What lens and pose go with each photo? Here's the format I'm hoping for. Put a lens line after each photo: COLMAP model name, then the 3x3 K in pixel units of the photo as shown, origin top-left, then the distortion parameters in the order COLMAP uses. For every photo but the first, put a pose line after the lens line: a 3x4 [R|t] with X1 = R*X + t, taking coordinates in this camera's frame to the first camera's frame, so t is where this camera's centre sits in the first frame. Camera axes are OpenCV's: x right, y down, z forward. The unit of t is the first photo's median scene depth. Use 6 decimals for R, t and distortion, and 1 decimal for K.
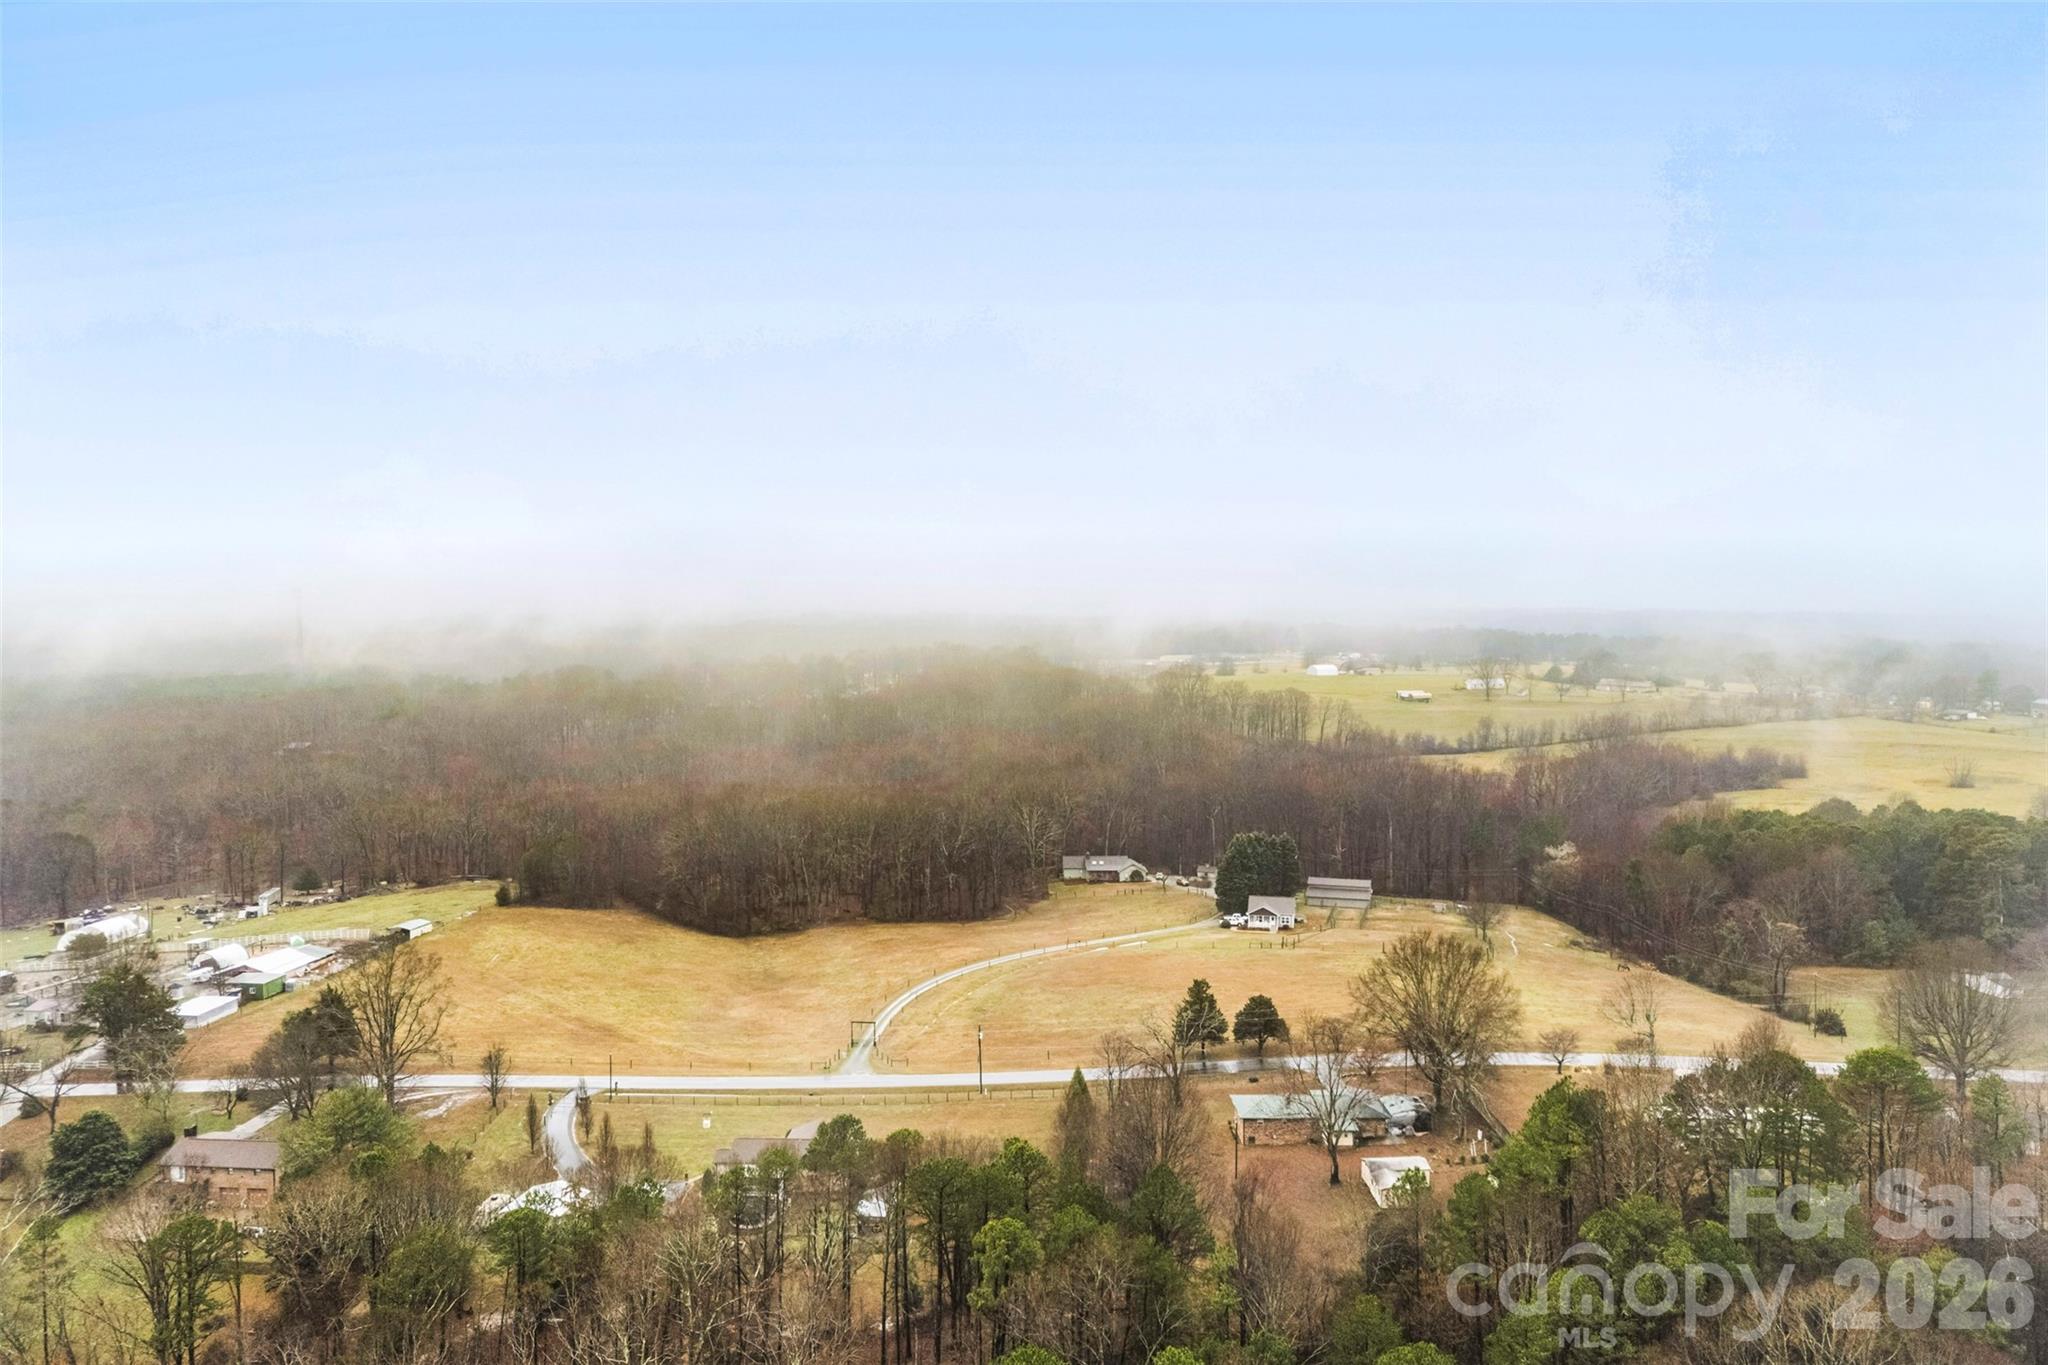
lens RADIAL K [[1415.2, 0, 1023.2], [0, 1415.2, 678.7], [0, 0, 1]] dist [-0.000795, -0.001461]
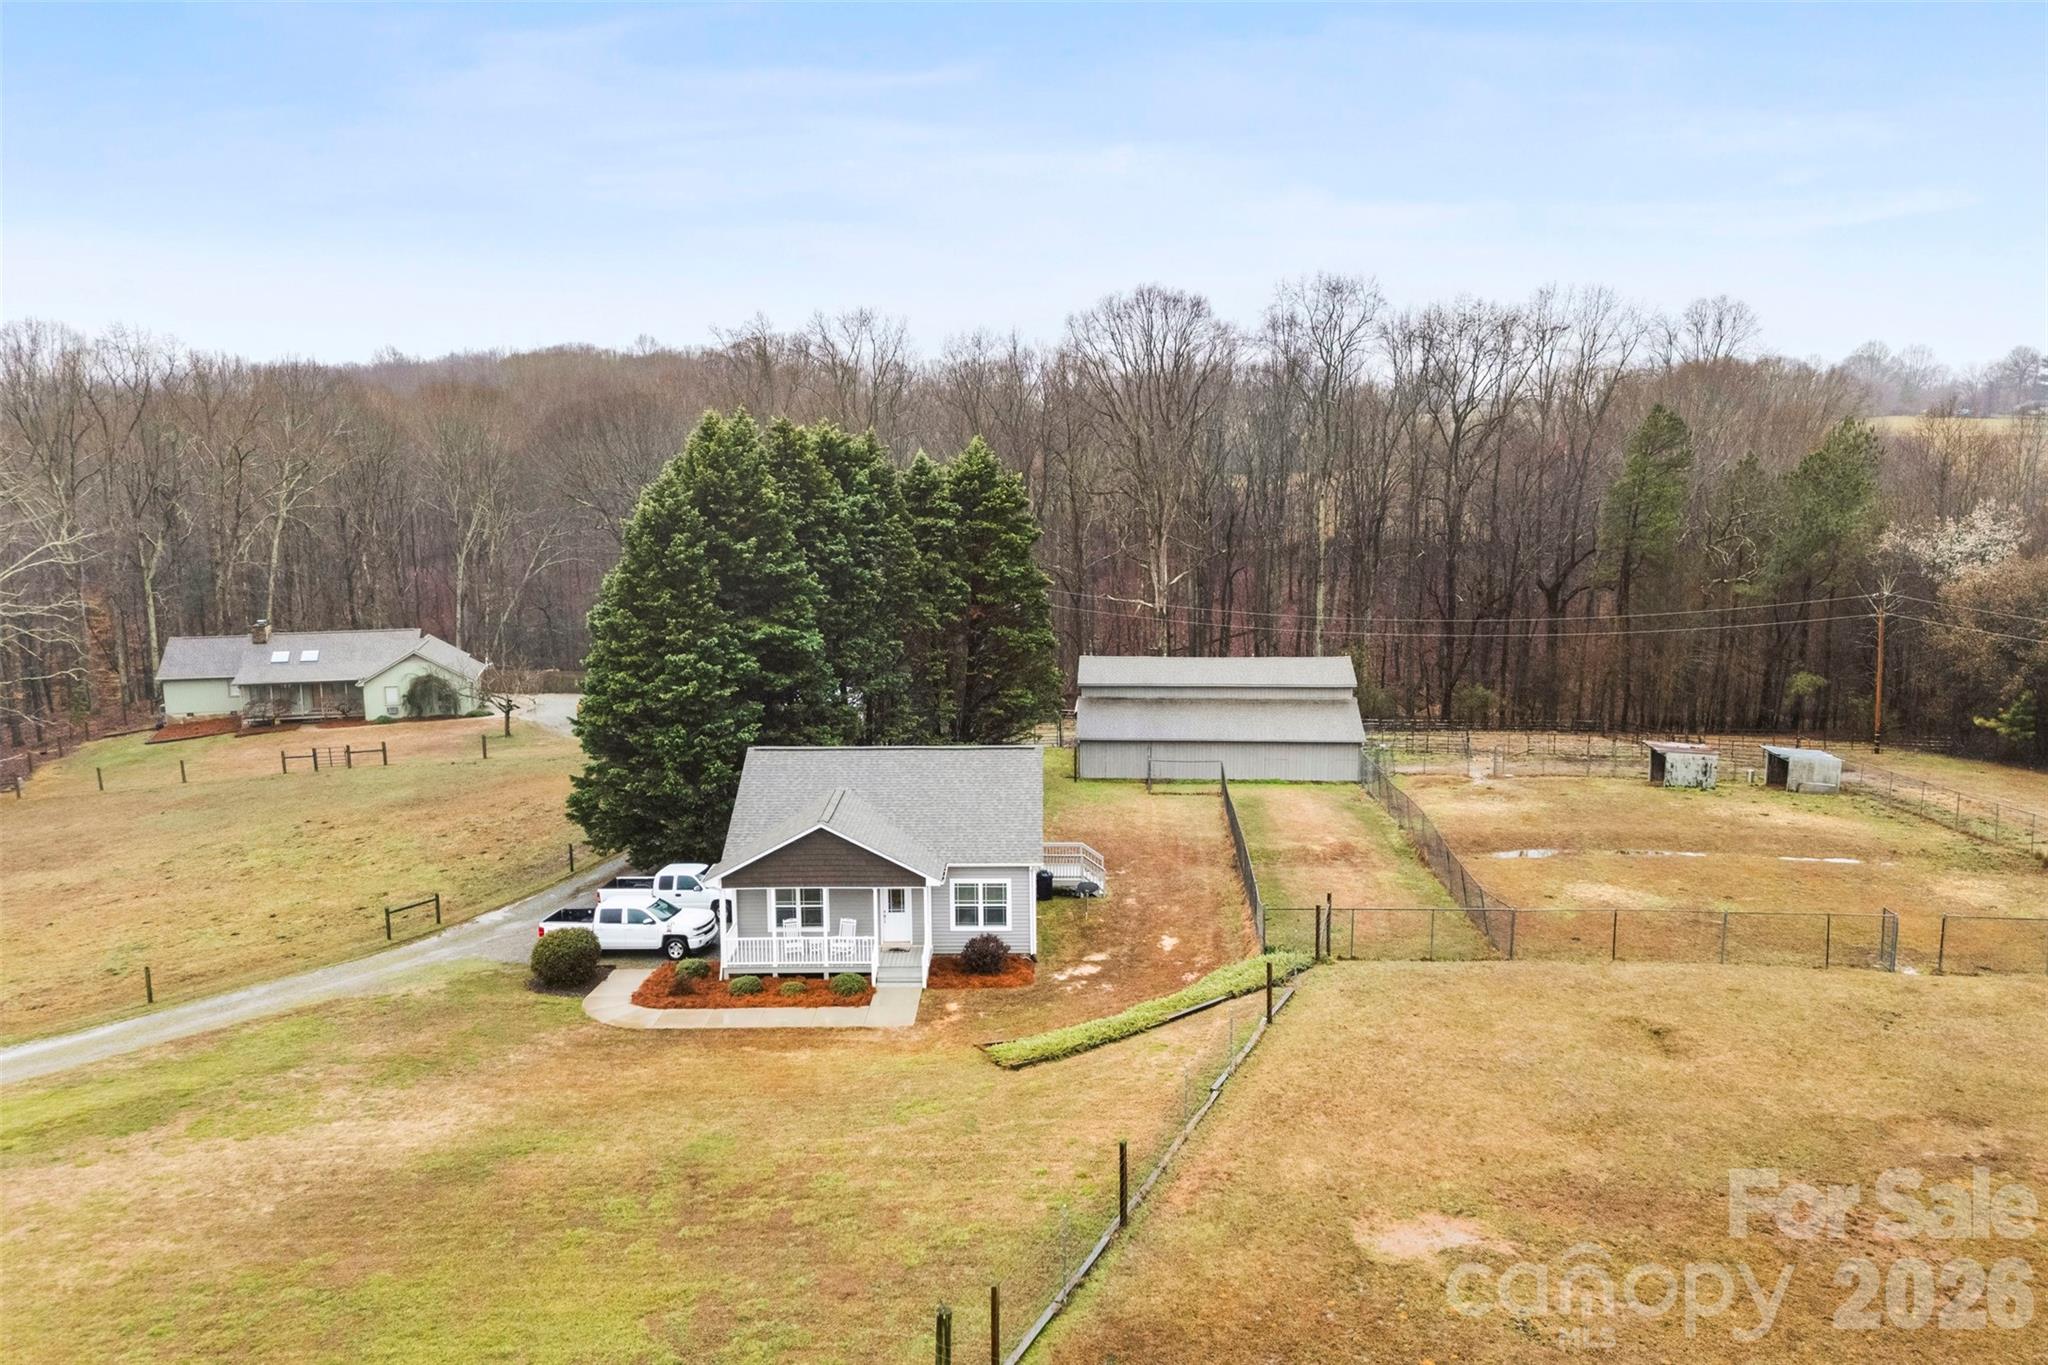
lens RADIAL K [[1415.2, 0, 1021.5], [0, 1415.2, 683.2], [0, 0, 1]] dist [-0.000795, -0.001461]
pose [[0.977338, -0.037639, 0.208310, 0.150697], [0.016432, 0.994585, 0.102615, 0.125723], [-0.211045, -0.096866, 0.972665, 0.811018]]
